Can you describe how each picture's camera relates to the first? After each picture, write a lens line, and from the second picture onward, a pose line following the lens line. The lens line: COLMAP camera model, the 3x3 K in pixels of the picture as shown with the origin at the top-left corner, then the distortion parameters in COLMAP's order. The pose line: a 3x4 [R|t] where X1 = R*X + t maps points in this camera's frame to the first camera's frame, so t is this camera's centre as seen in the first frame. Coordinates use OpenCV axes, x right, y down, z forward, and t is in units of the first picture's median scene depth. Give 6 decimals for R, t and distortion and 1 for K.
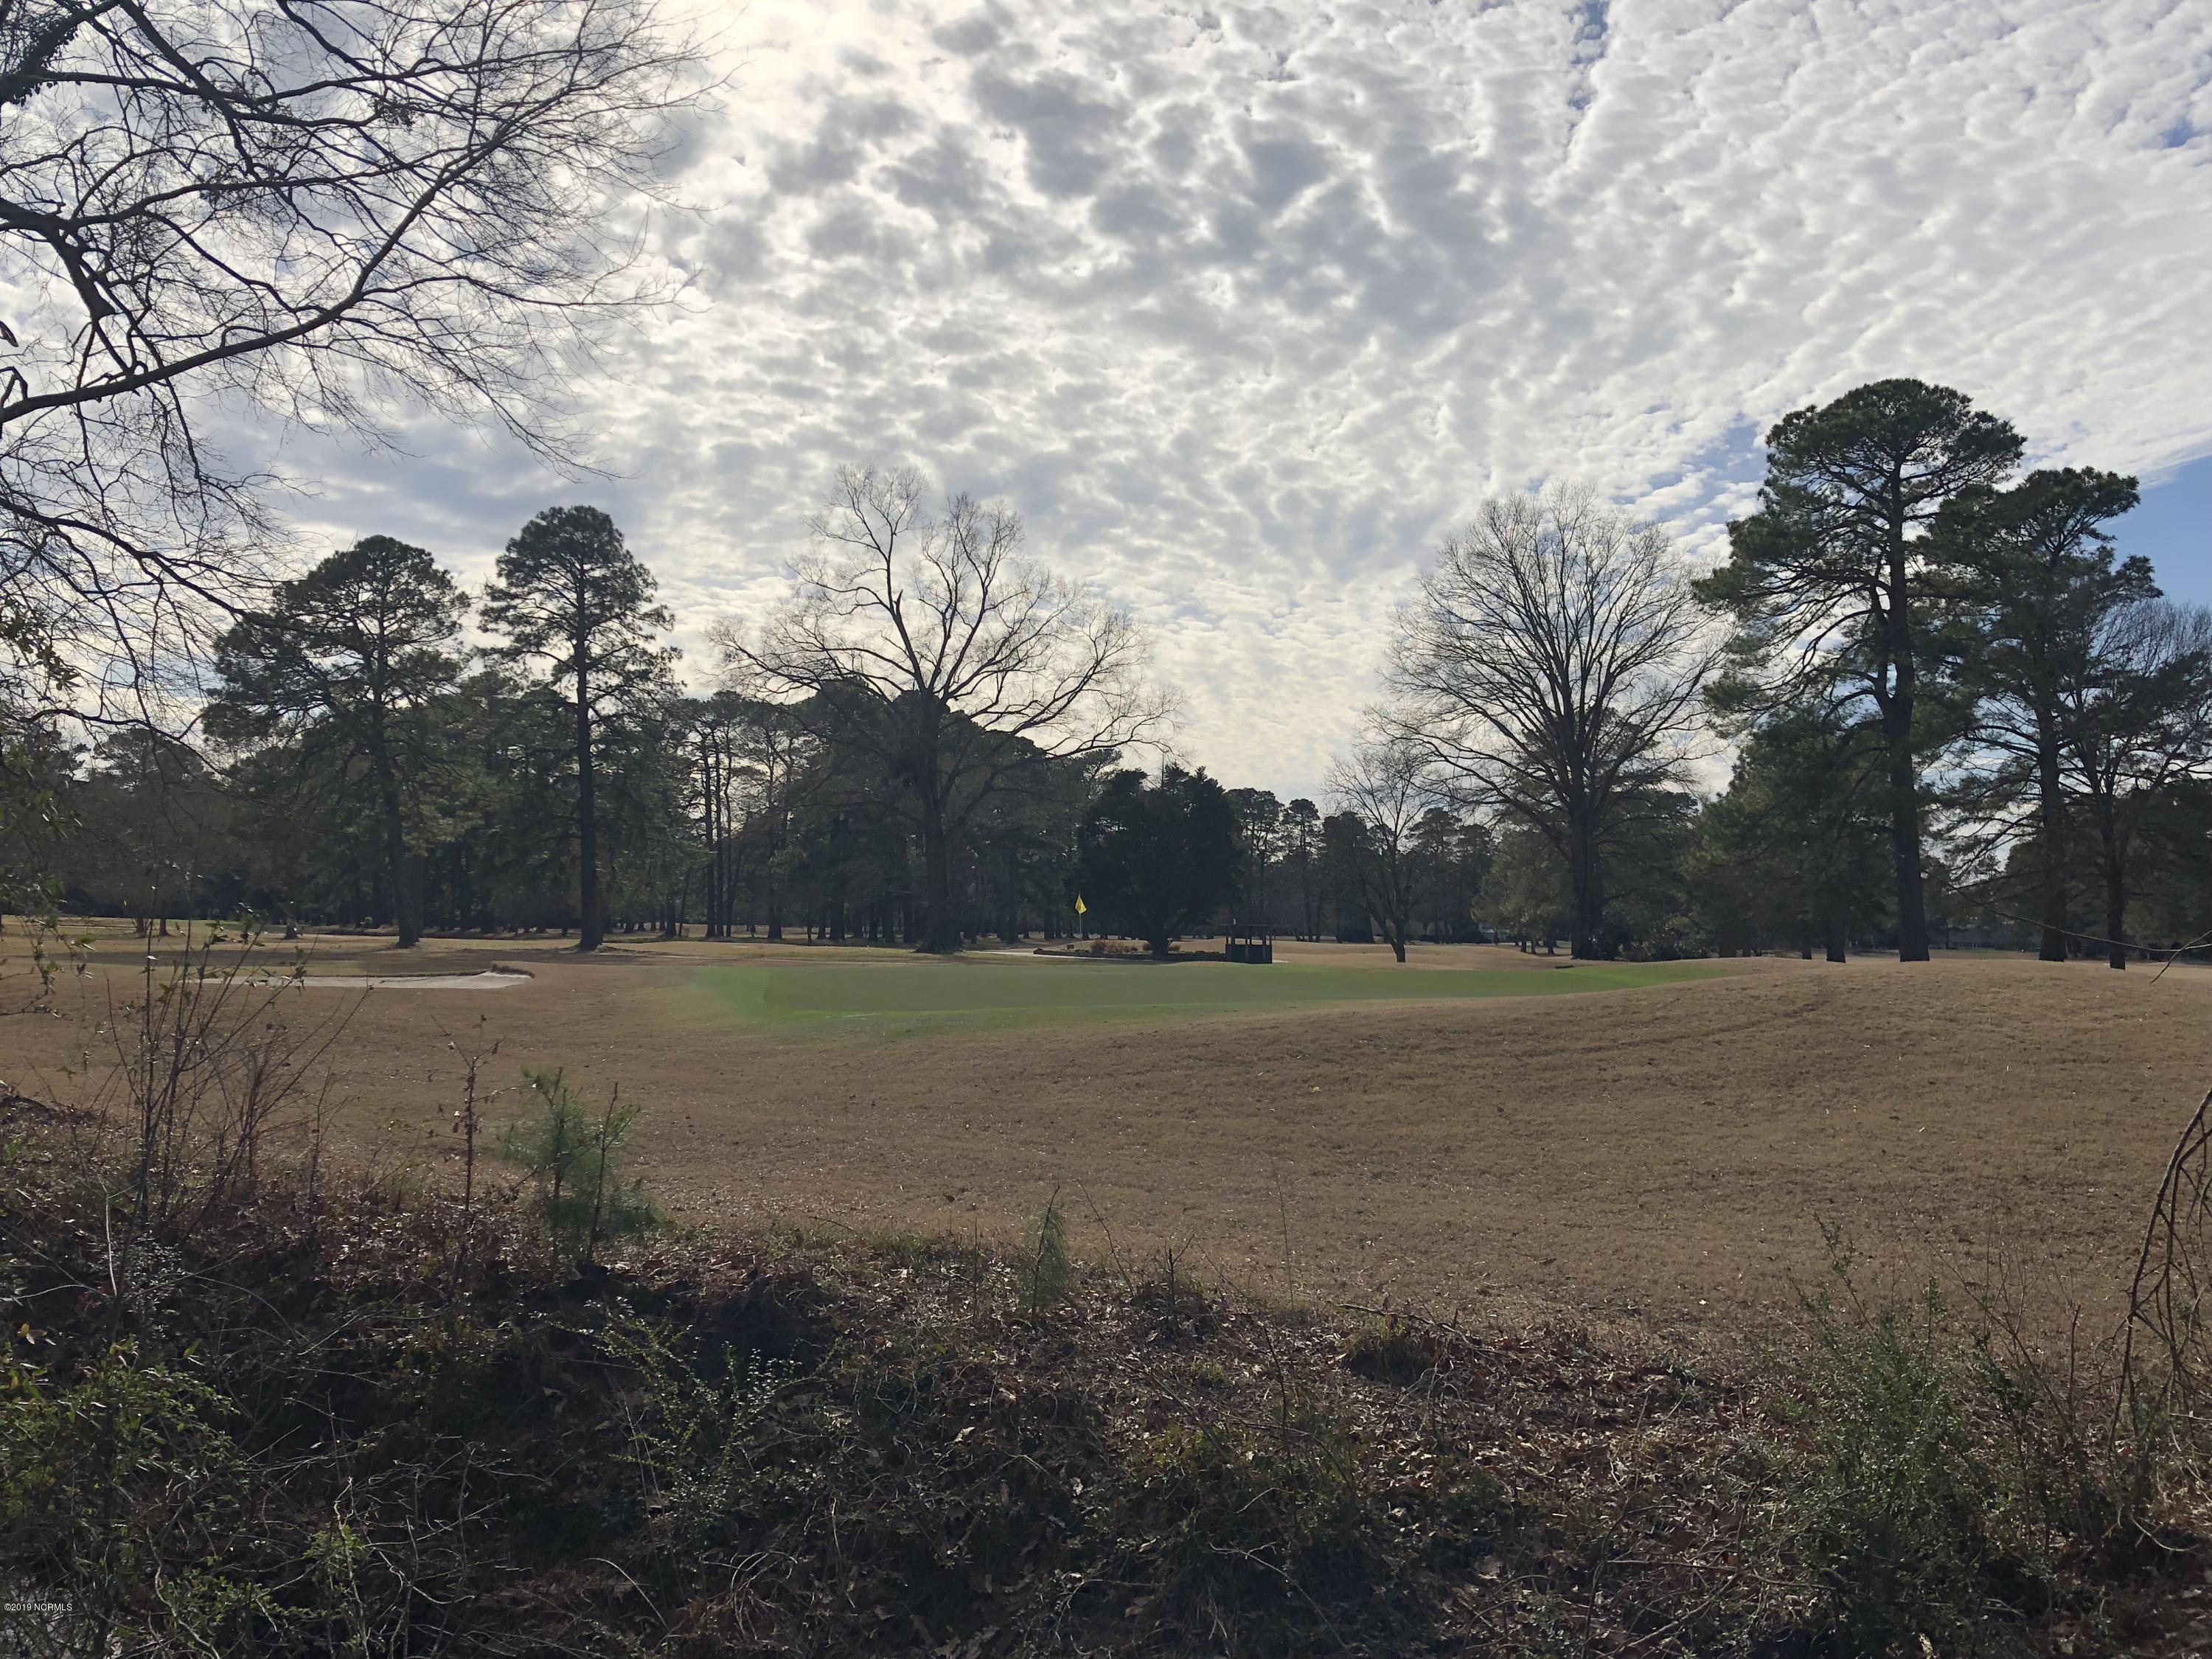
lens RADIAL K [[1847.9, 0, 1100.8], [0, 1847.9, 818.6], [0, 0, 1]] dist [0.025594, -0.016877]
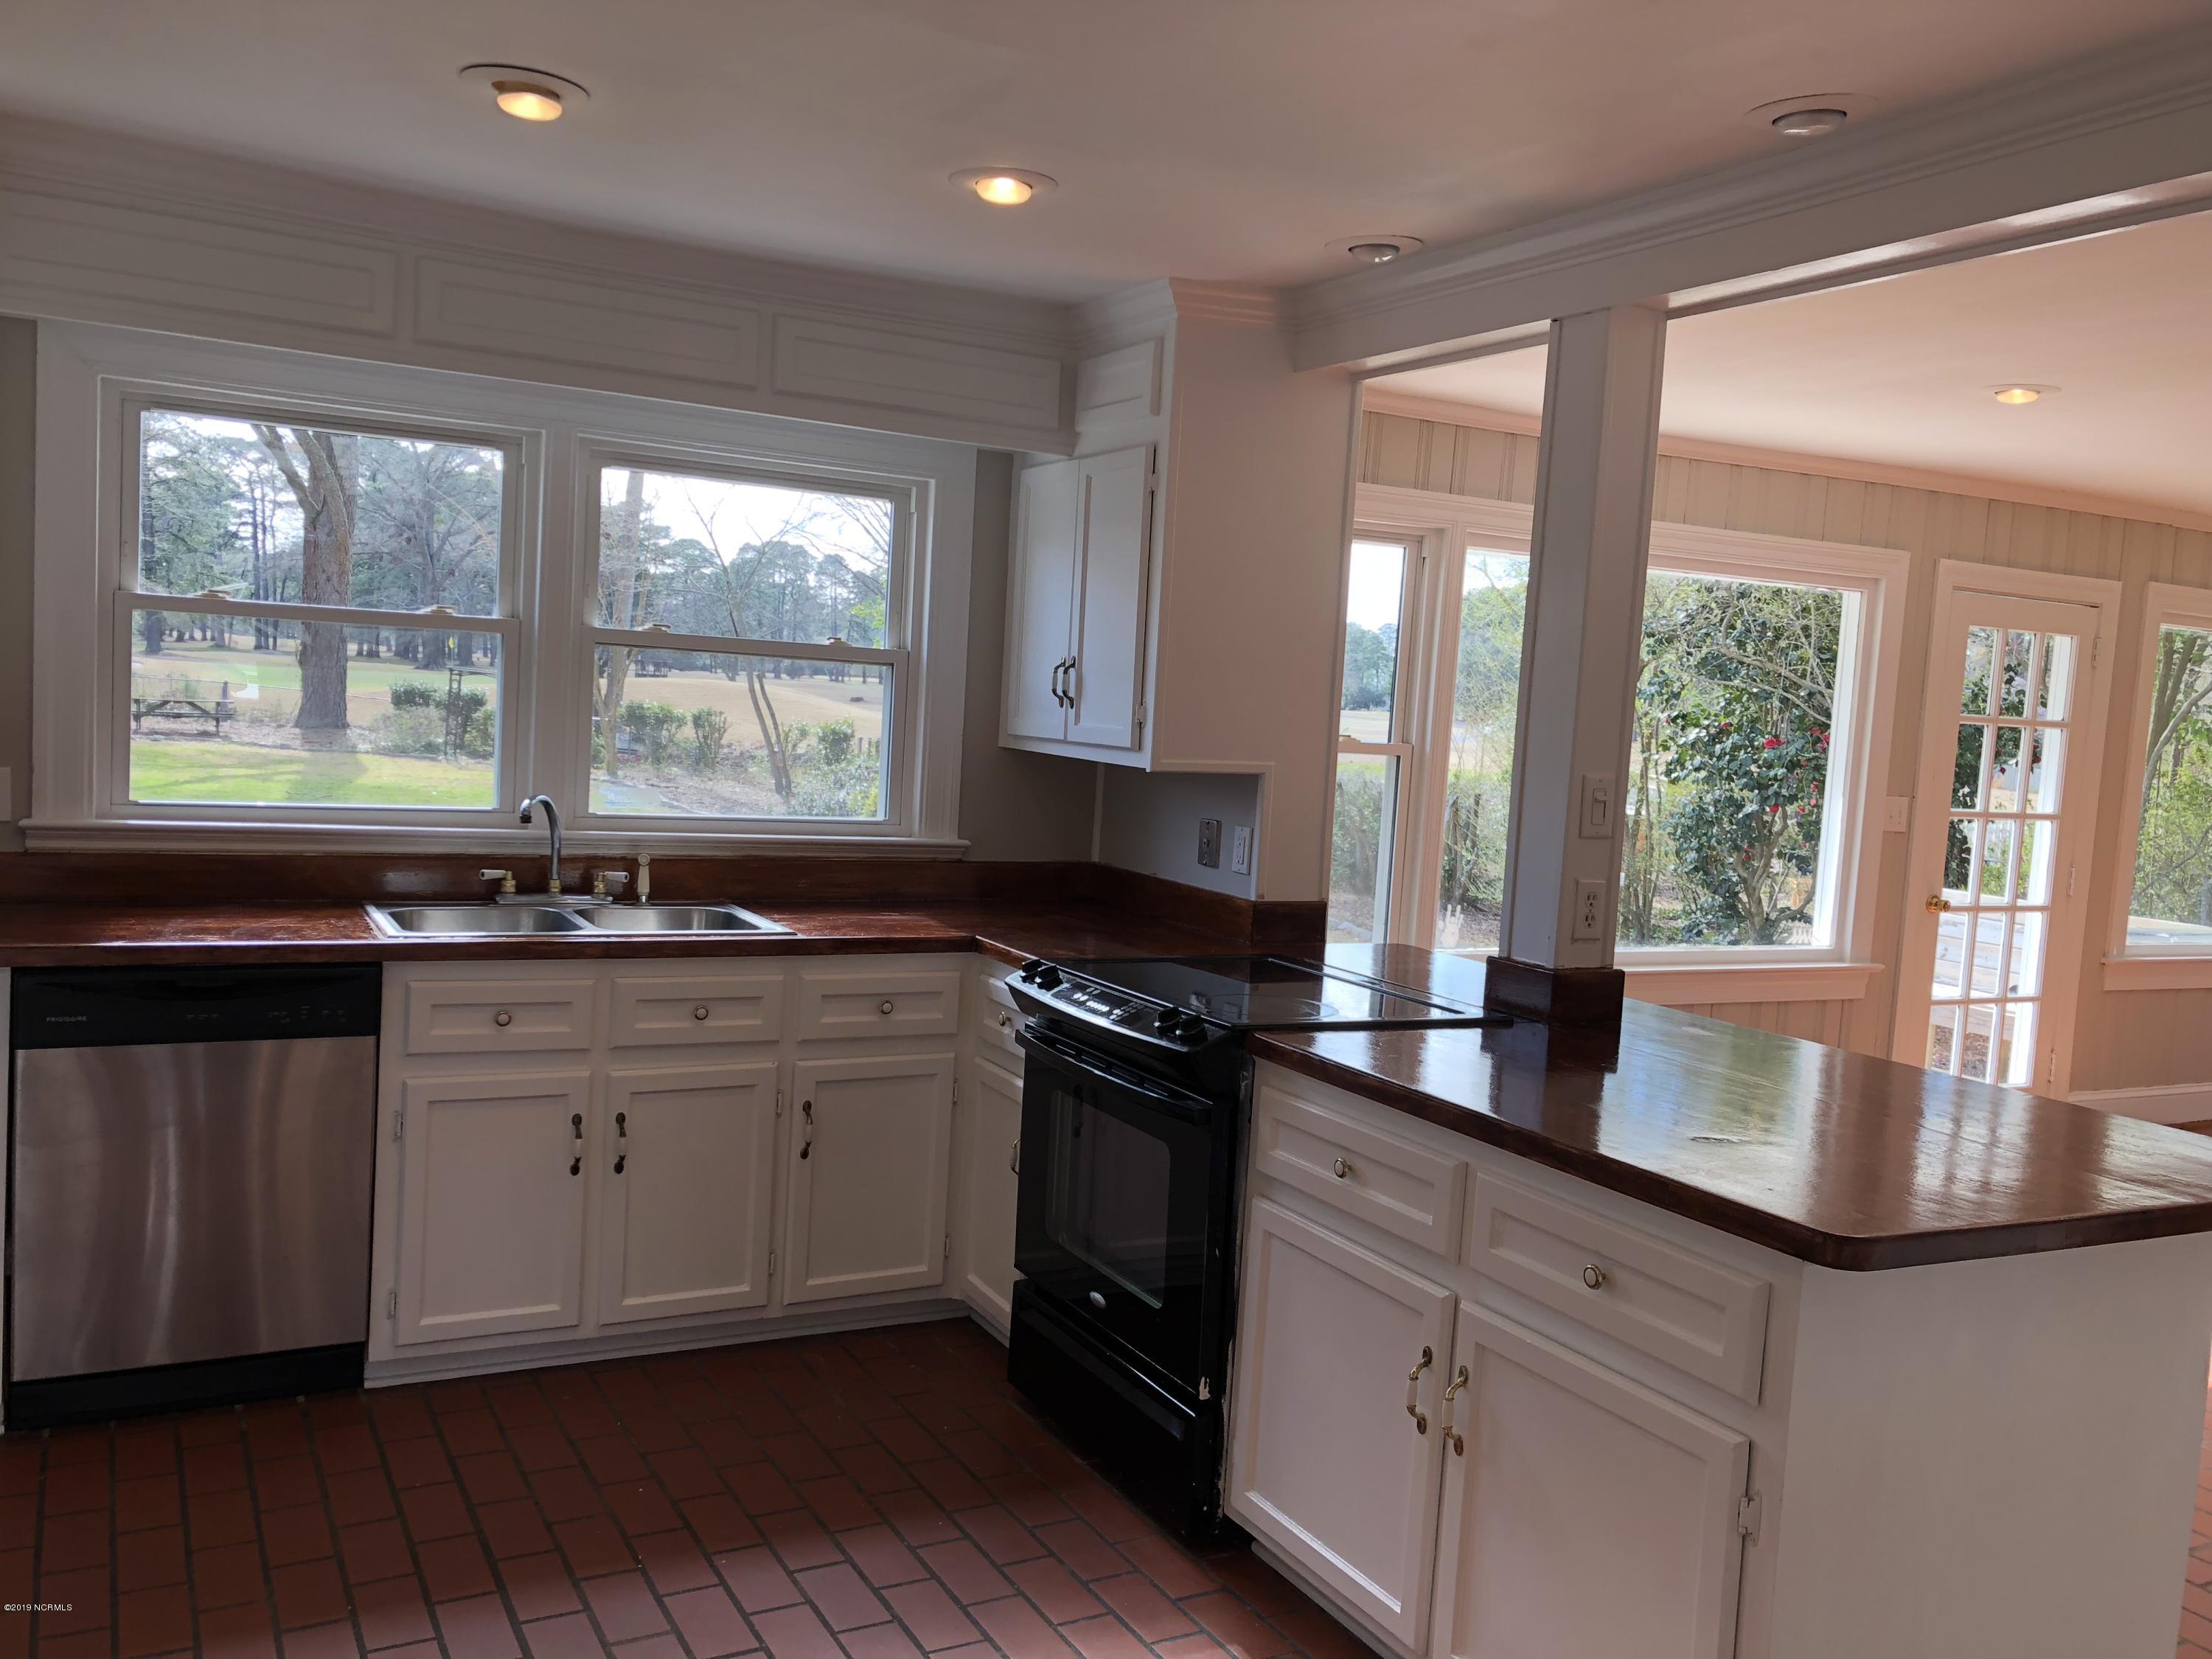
lens RADIAL K [[1847.9, 0, 1098.6], [0, 1847.9, 832.4], [0, 0, 1]] dist [0.025594, -0.016877]
pose [[0.976817, 0.029330, 0.212057, 0.064409], [-0.059789, 0.988530, 0.138687, -0.016555], [-0.205557, -0.148150, 0.967366, -0.265813]]
